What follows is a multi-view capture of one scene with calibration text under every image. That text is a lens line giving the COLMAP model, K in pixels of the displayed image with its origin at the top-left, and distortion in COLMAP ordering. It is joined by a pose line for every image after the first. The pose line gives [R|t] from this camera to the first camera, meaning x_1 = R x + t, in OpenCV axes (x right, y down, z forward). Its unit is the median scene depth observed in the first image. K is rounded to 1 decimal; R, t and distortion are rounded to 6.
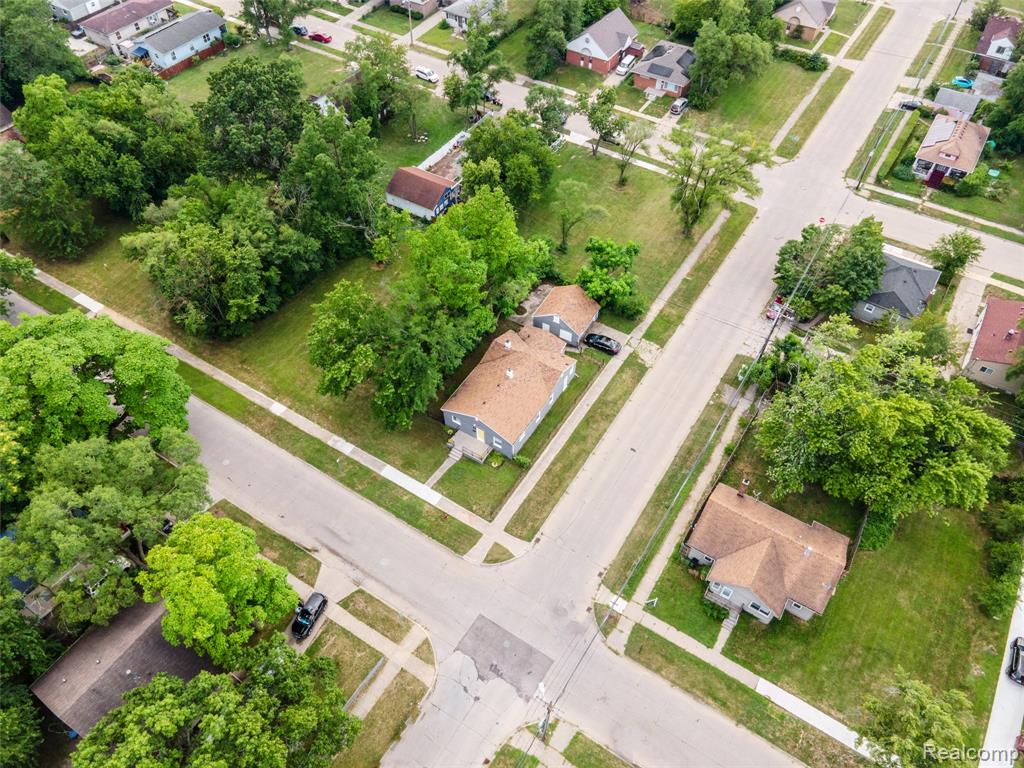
lens RADIAL K [[748.7, 0, 509.4], [0, 748.7, 389.6], [0, 0, 1]] dist [0.017683, 0.030784]
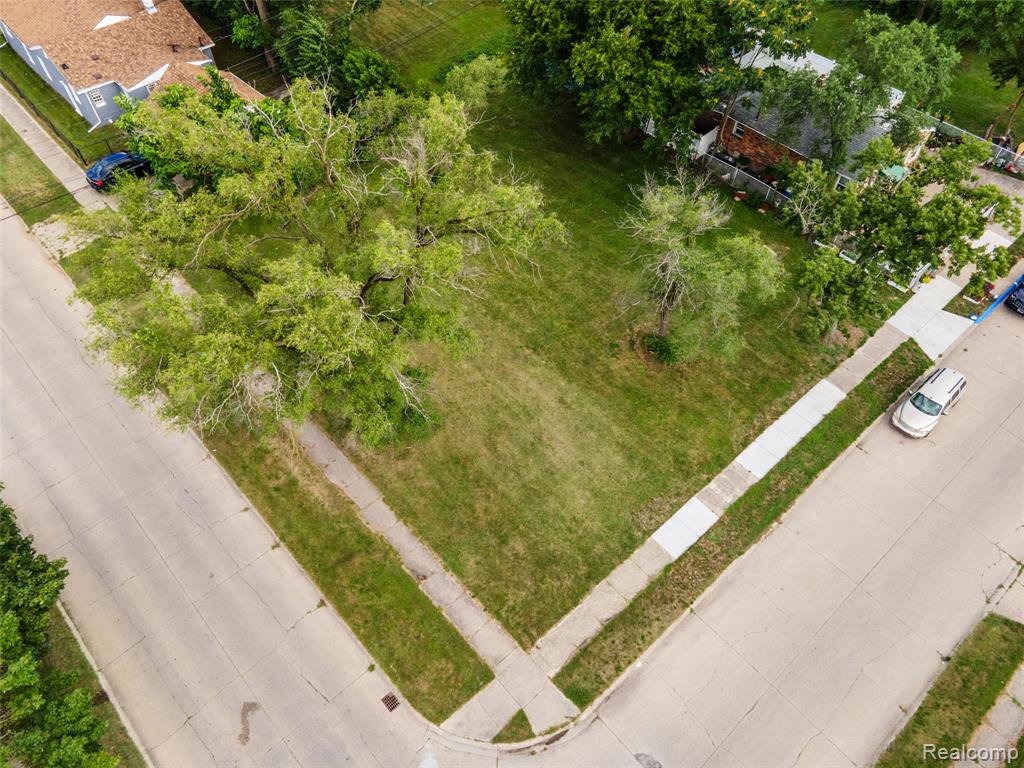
lens RADIAL K [[748.7, 0, 512.1], [0, 748.7, 388.8], [0, 0, 1]] dist [0.017683, 0.030784]
pose [[-0.261829, 0.761396, -0.593061, 0.521553], [-0.743429, 0.232738, 0.627013, -0.593417], [0.615433, 0.605069, 0.505107, 1.115216]]
